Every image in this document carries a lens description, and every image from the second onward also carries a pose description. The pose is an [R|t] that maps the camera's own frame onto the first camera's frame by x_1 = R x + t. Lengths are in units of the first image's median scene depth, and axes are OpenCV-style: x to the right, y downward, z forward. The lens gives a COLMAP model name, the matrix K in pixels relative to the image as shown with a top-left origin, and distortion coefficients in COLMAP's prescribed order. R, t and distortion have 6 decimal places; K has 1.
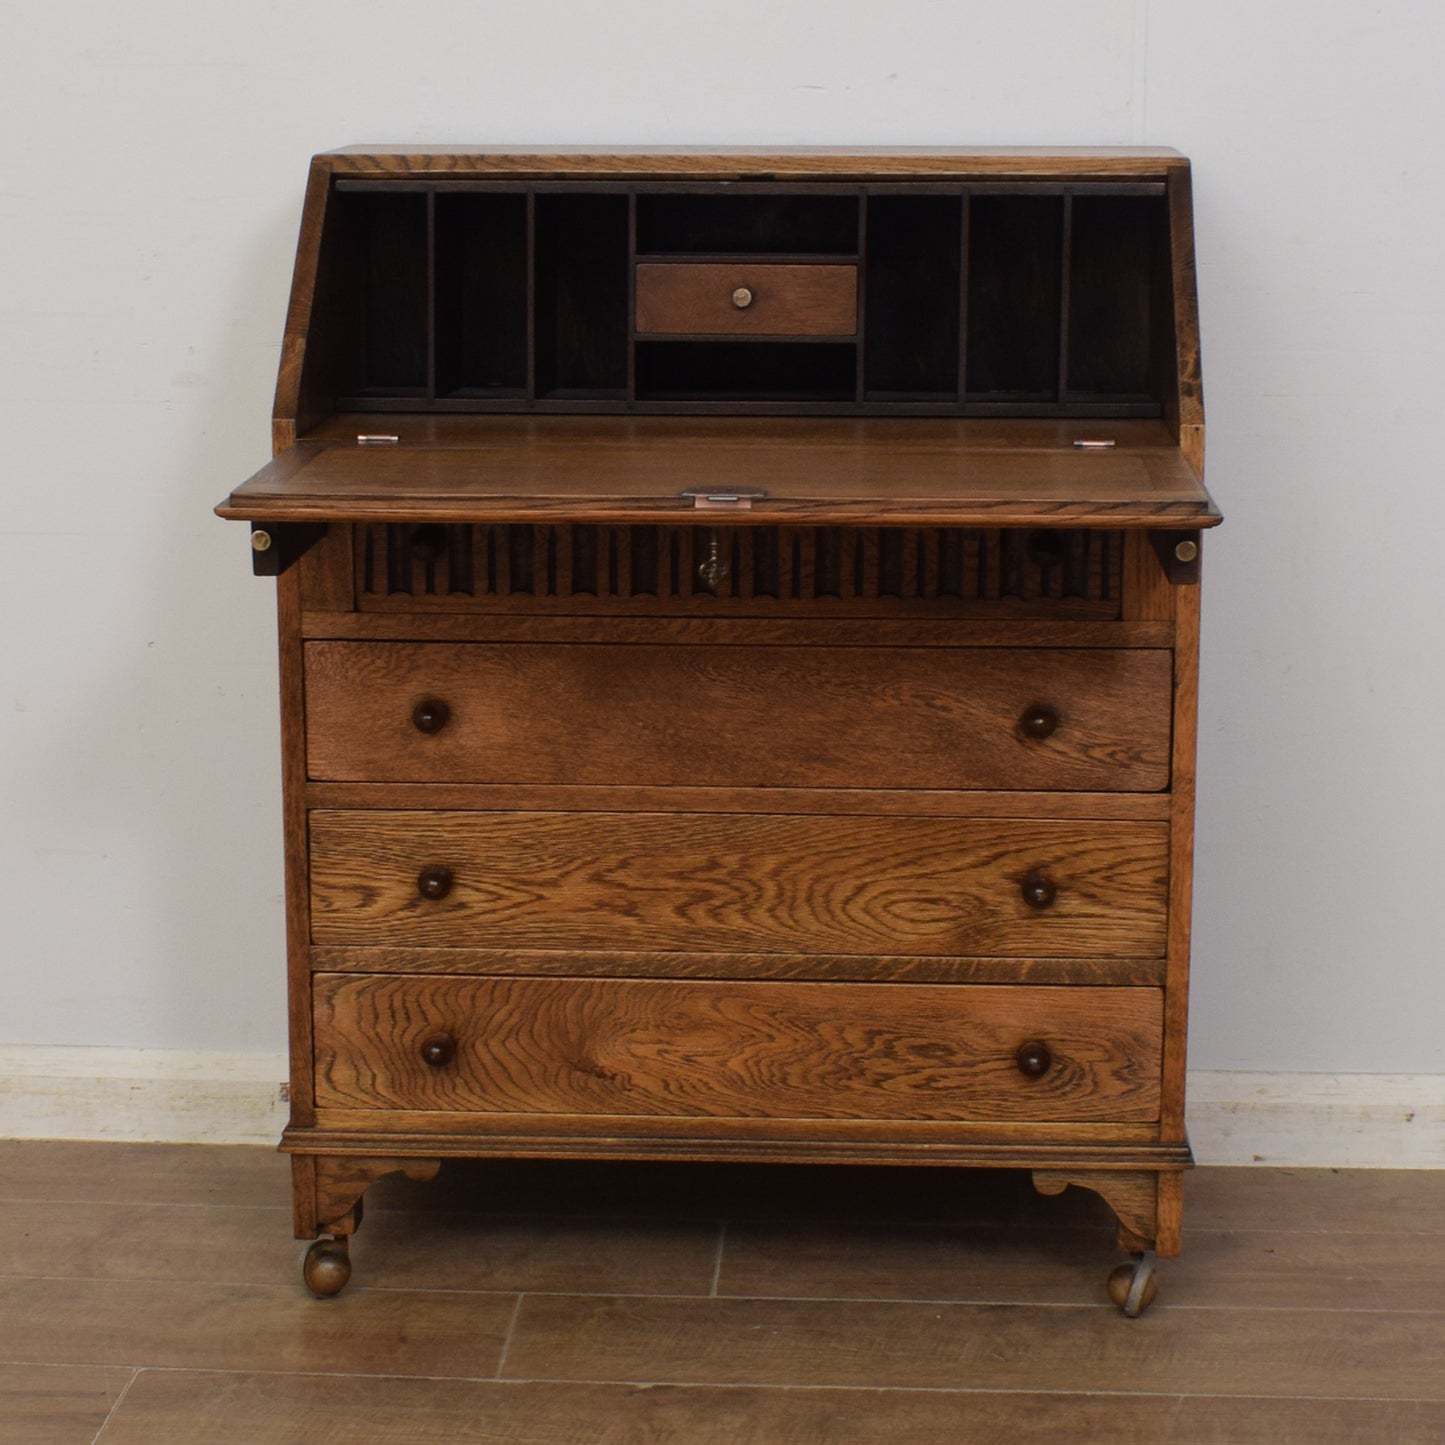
lens RADIAL K [[3401.8, 0, 746.1], [0, 3401.8, 742.2], [0, 0, 1]] dist [-0.077544, 0.000000]
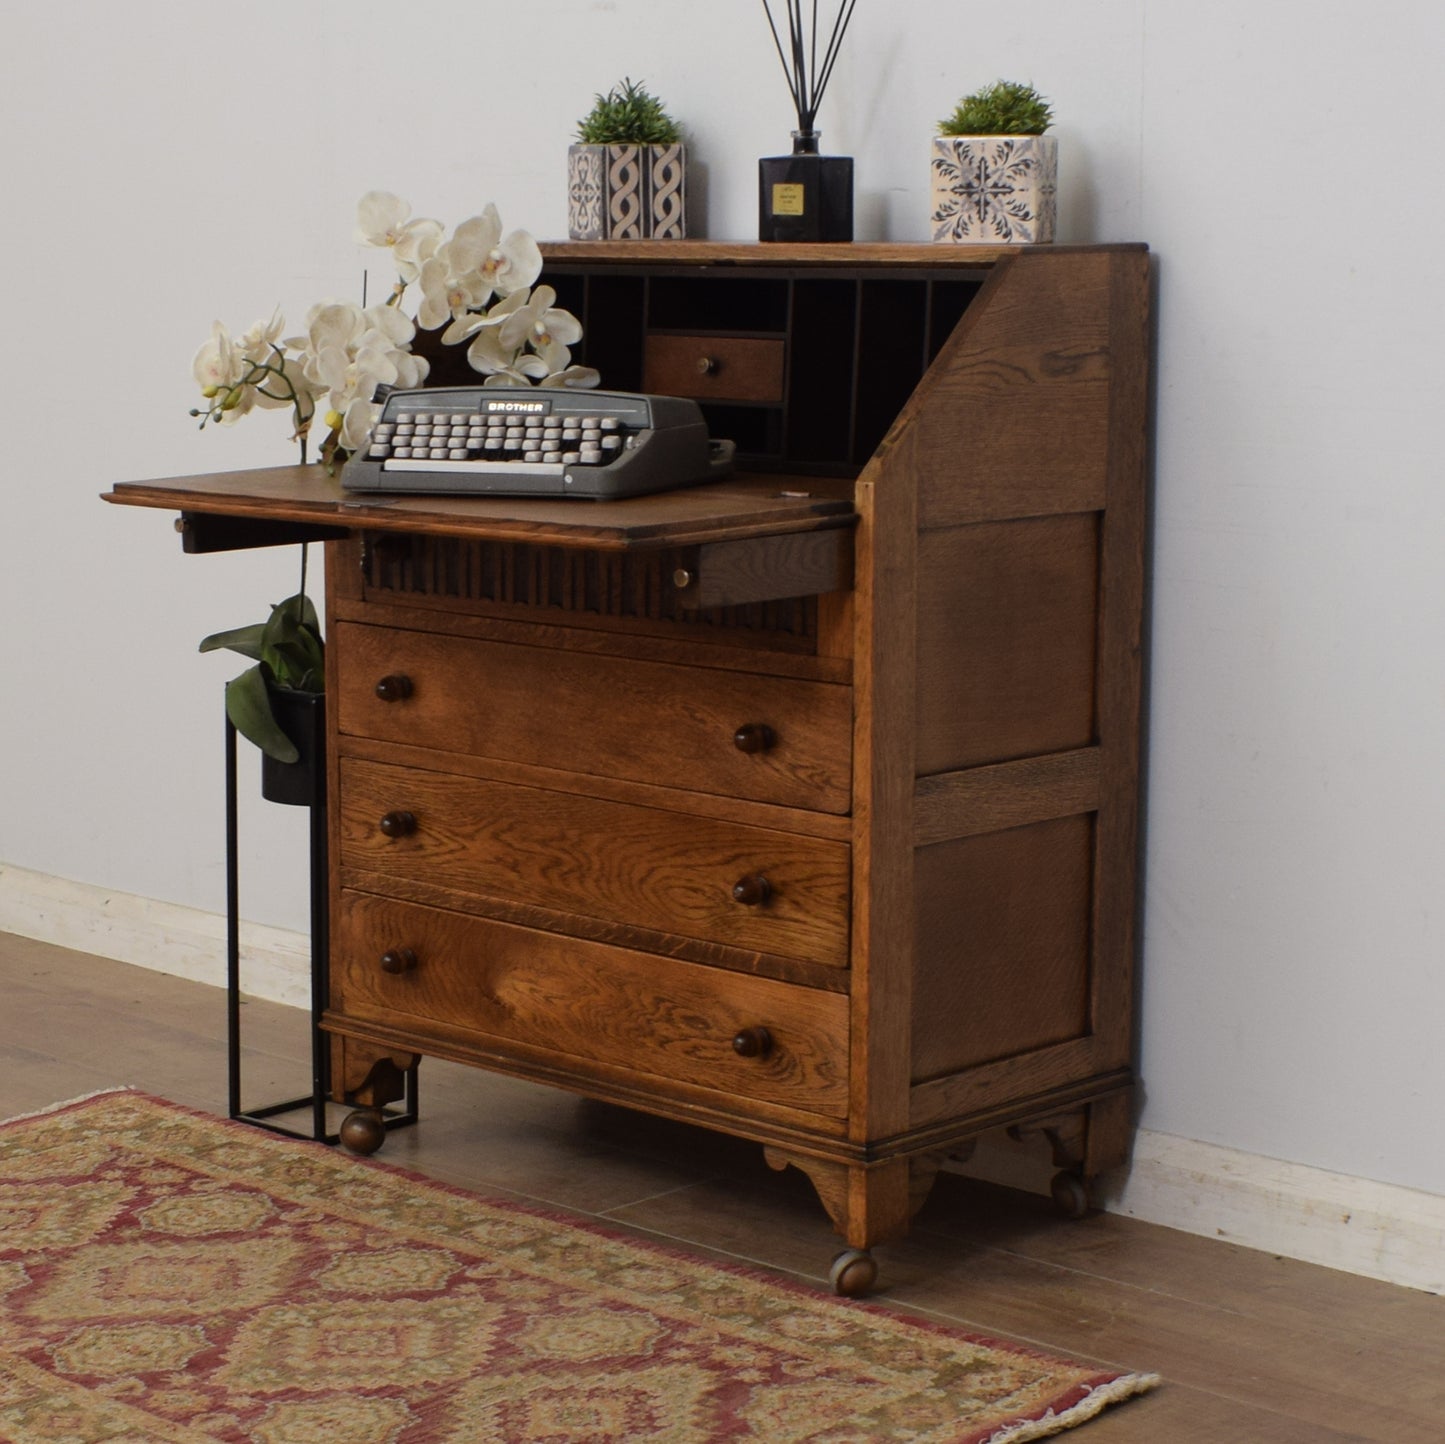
lens RADIAL K [[3401.8, 0, 579.1], [0, 3401.8, 887.9], [0, 0, 1]] dist [-0.077544, 0.000000]
pose [[0.733144, 0.128237, -0.667873, 0.789629], [-0.135171, 0.989945, 0.041696, 0.003496], [0.666504, 0.059708, 0.743106, 0.121155]]
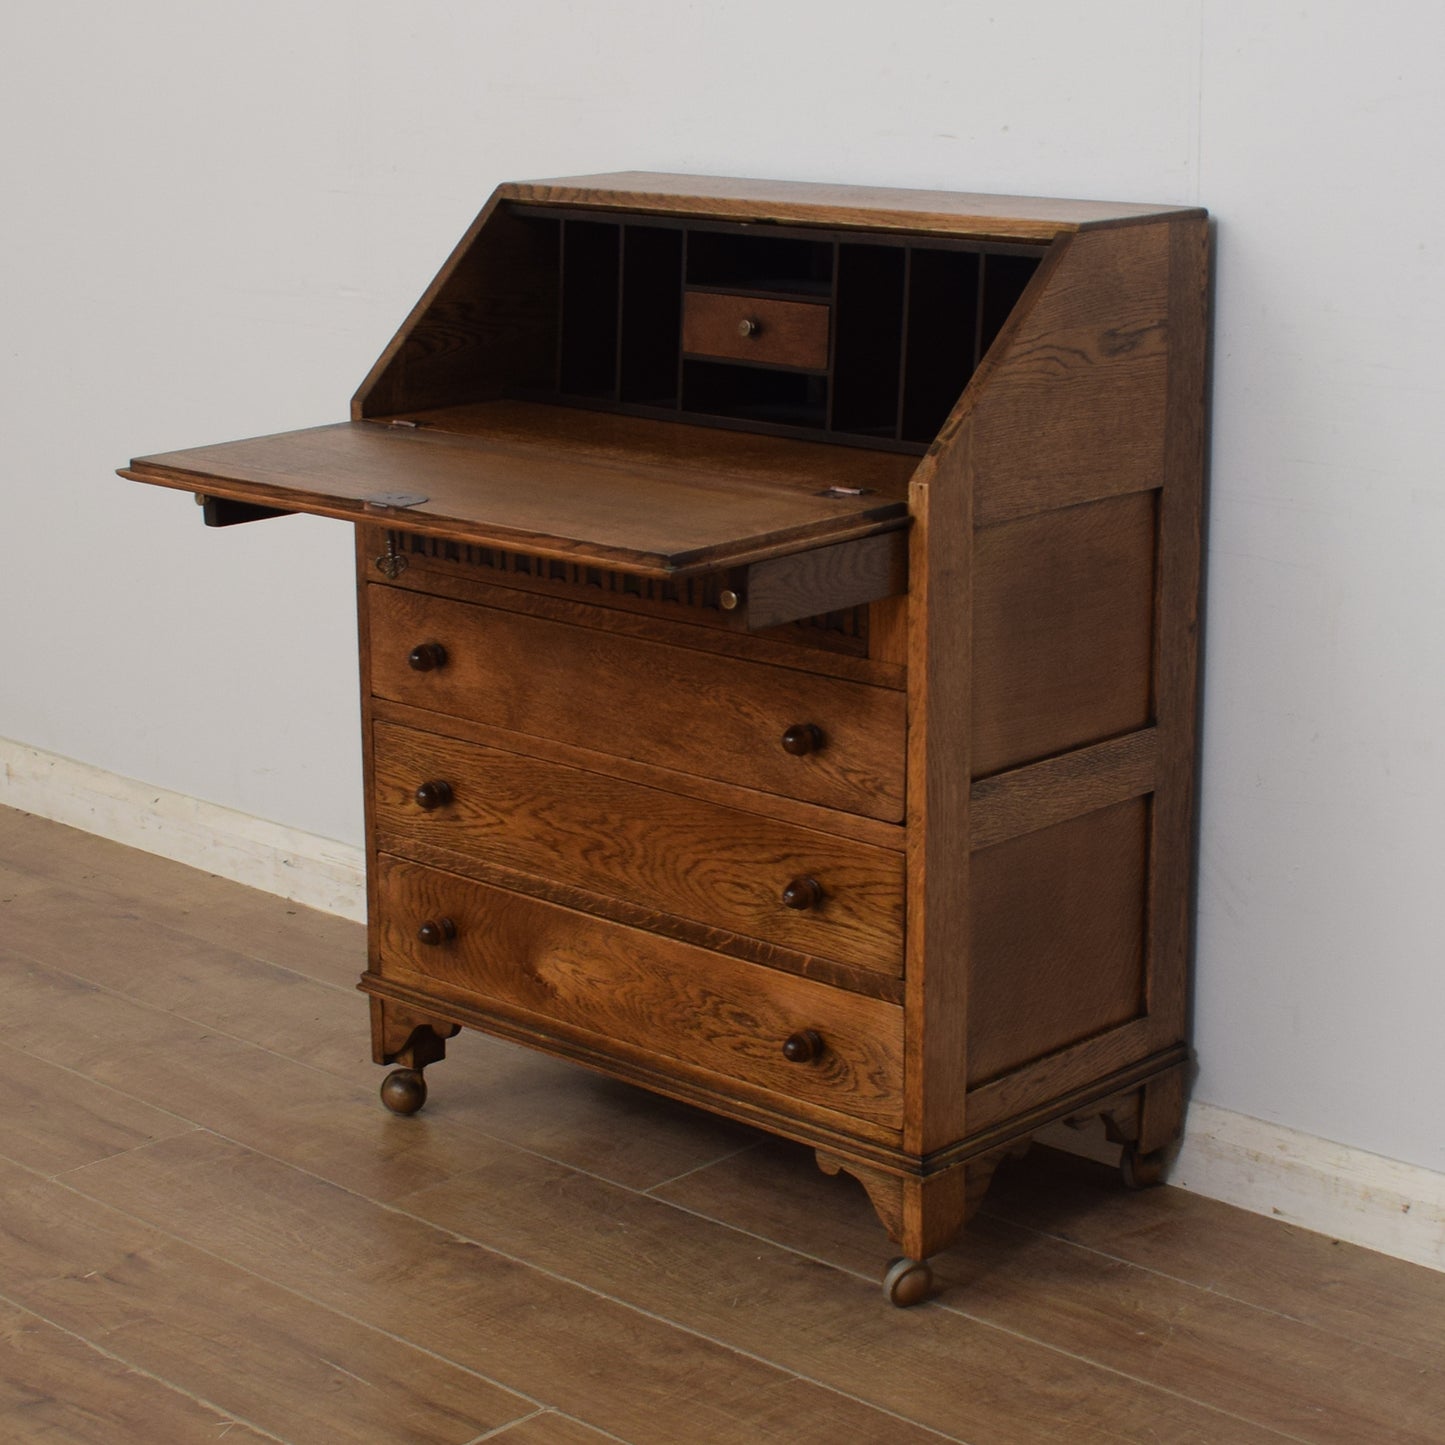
lens RADIAL K [[3089.4, 0, 771.6], [0, 3089.4, 736.8], [0, 0, 1]] dist [-0.082347, 0.000000]
pose [[0.767918, 0.155835, -0.621302, 0.677948], [-0.128835, 0.987709, 0.088499, -0.091412], [0.627457, 0.012086, 0.778557, 0.220901]]
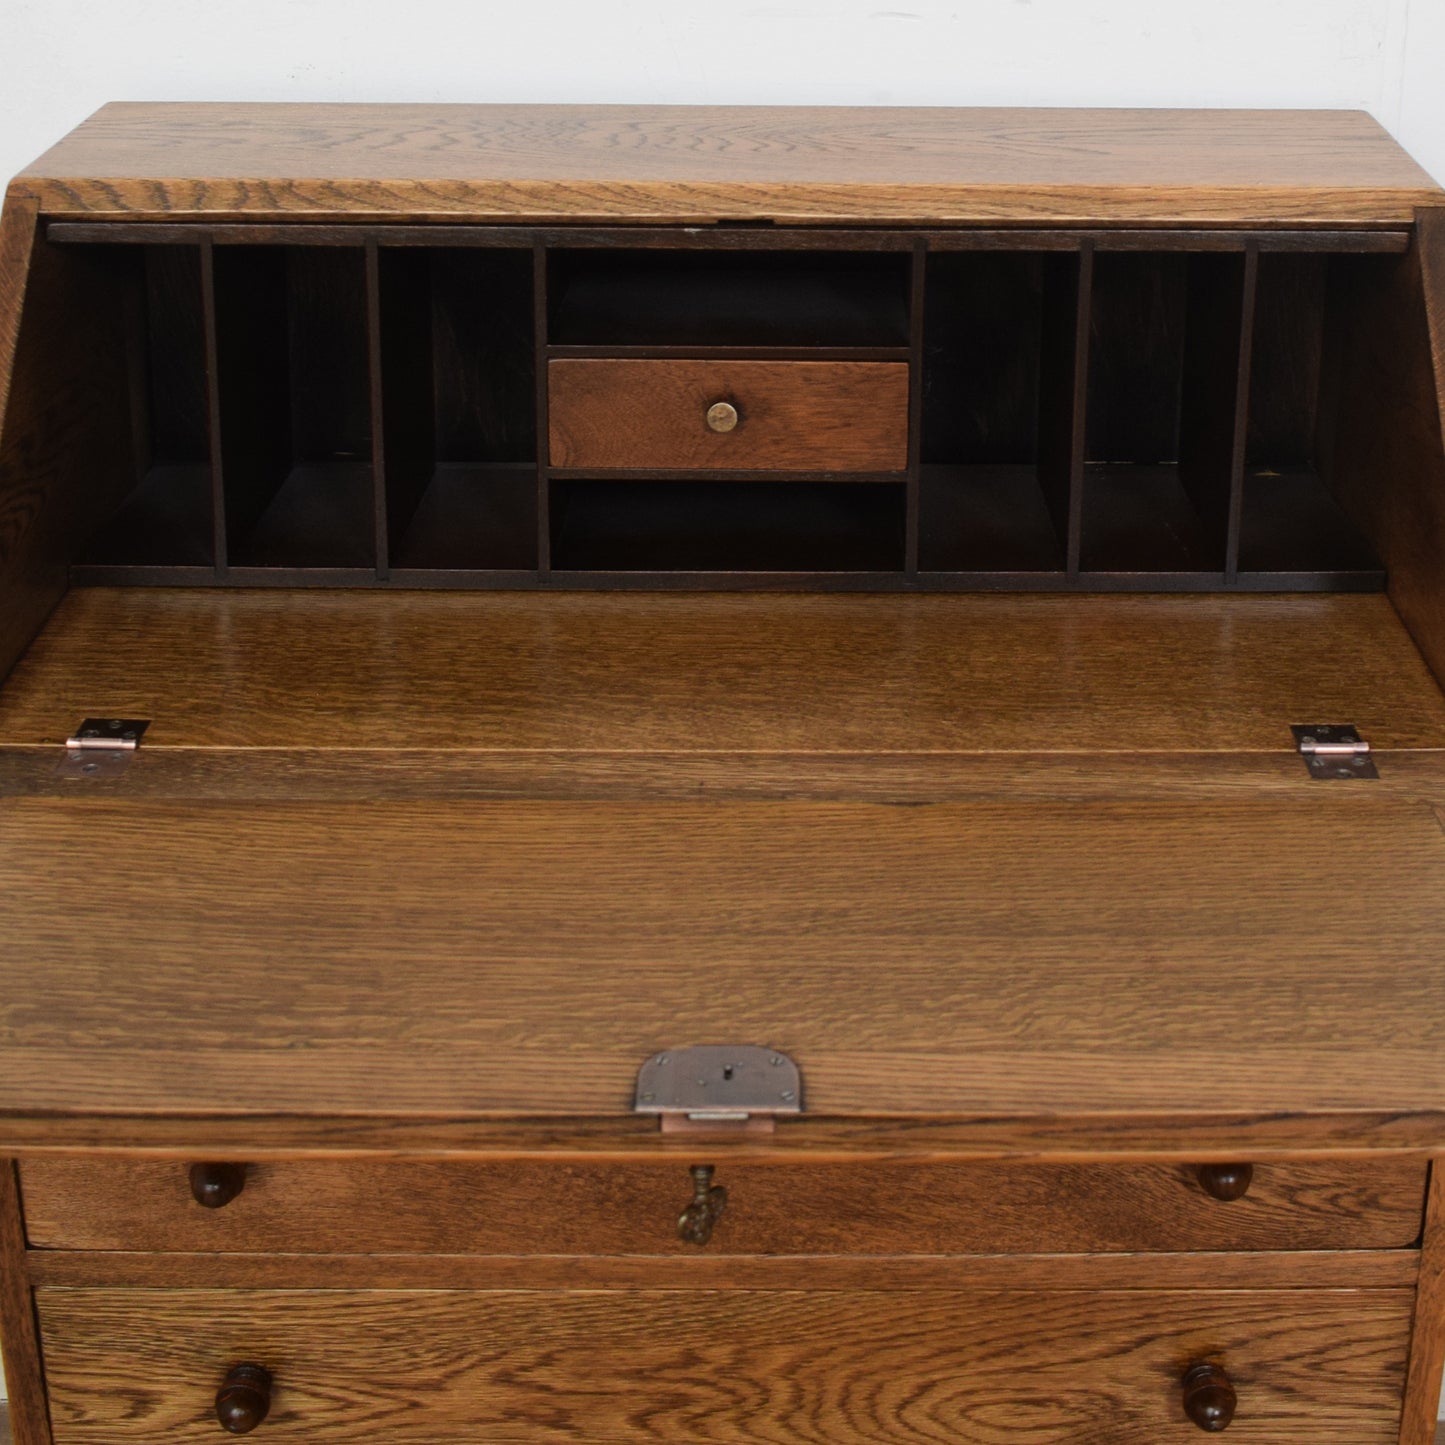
lens RADIAL K [[2445.7, 0, 849.1], [0, 2445.7, 404.7], [0, 0, 1]] dist [-0.087559, 0.000000]
pose [[0.997184, -0.011632, 0.074088, -0.011395], [0.003254, 0.993678, 0.112222, -0.187850], [-0.074925, -0.111665, 0.990917, 0.577019]]
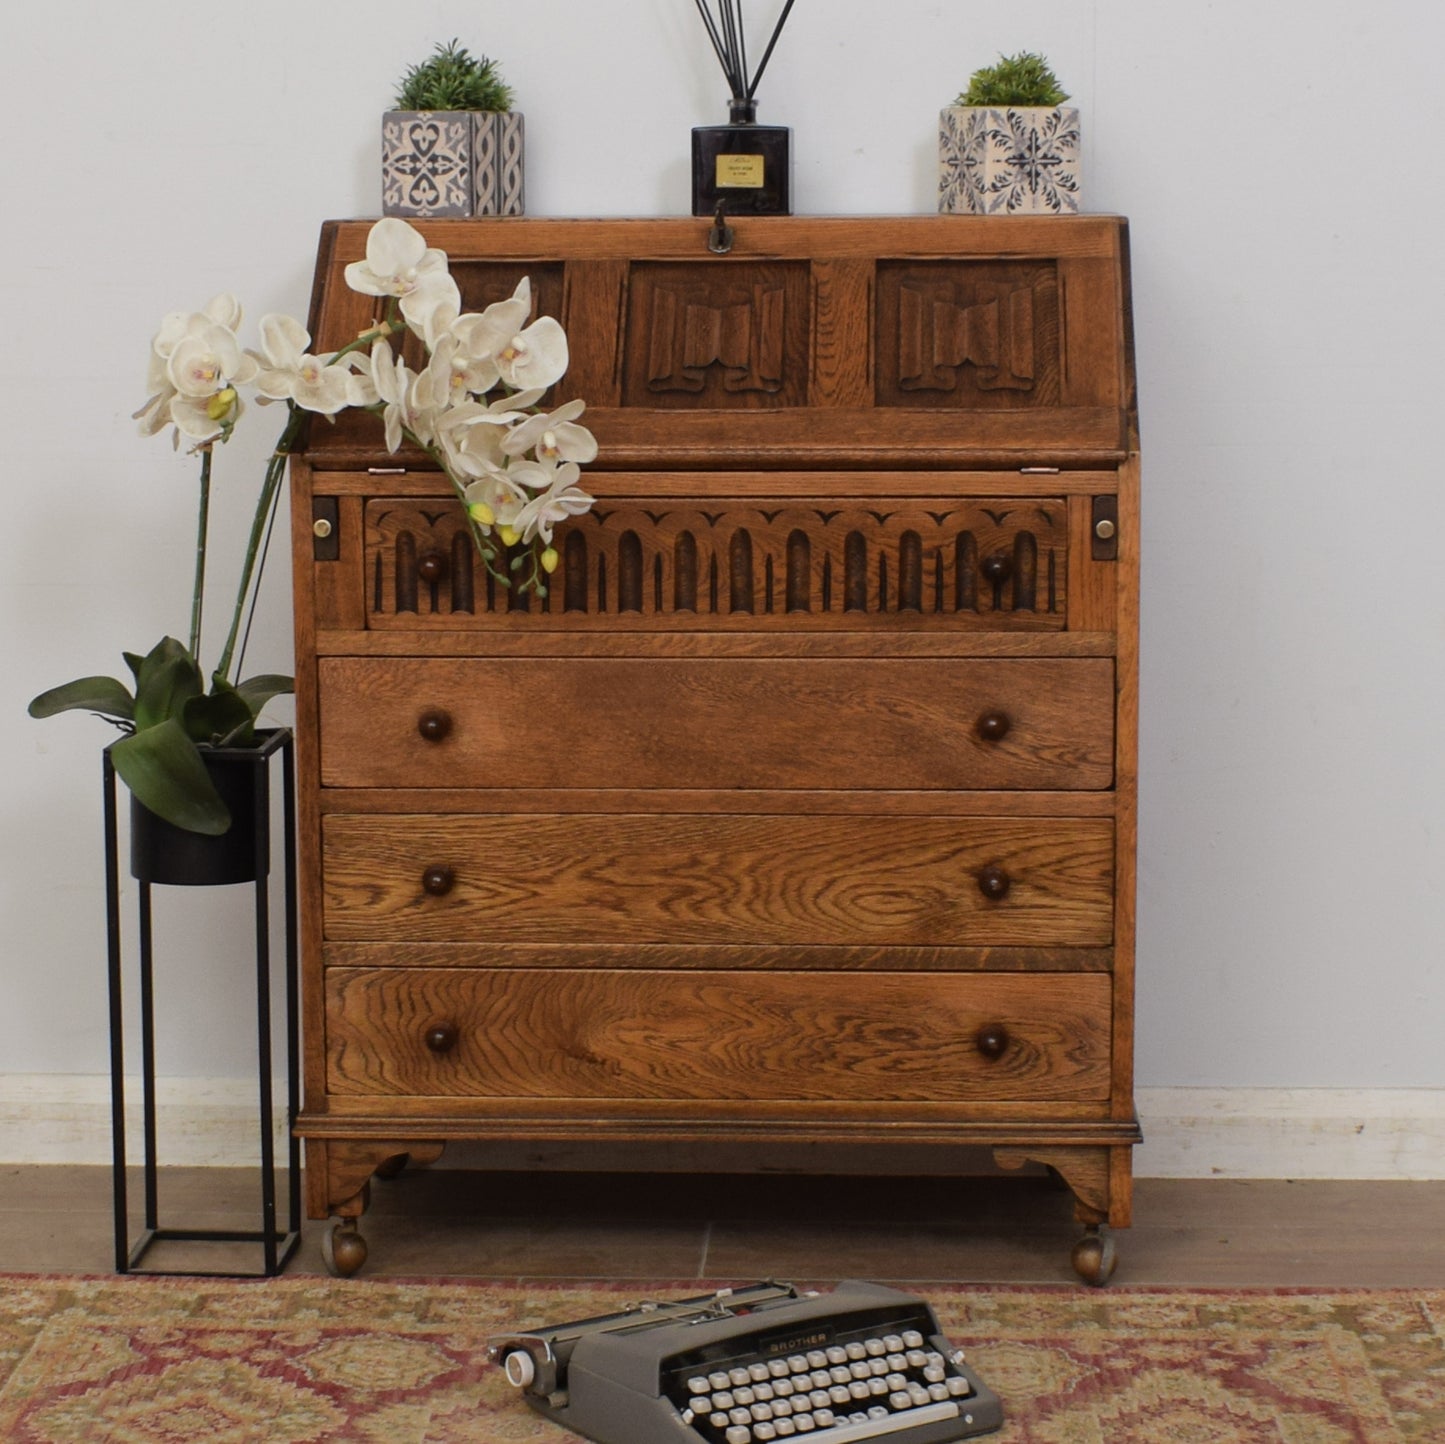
lens RADIAL K [[3607.5, 0, 727.9], [0, 3607.5, 763.3], [0, 0, 1]] dist [-0.055534, 0.000000]
pose [[0.999978, -0.006332, -0.001835, 0.003228], [0.006218, 0.998378, -0.056598, 0.069647], [0.002190, 0.056585, 0.998395, -0.150910]]
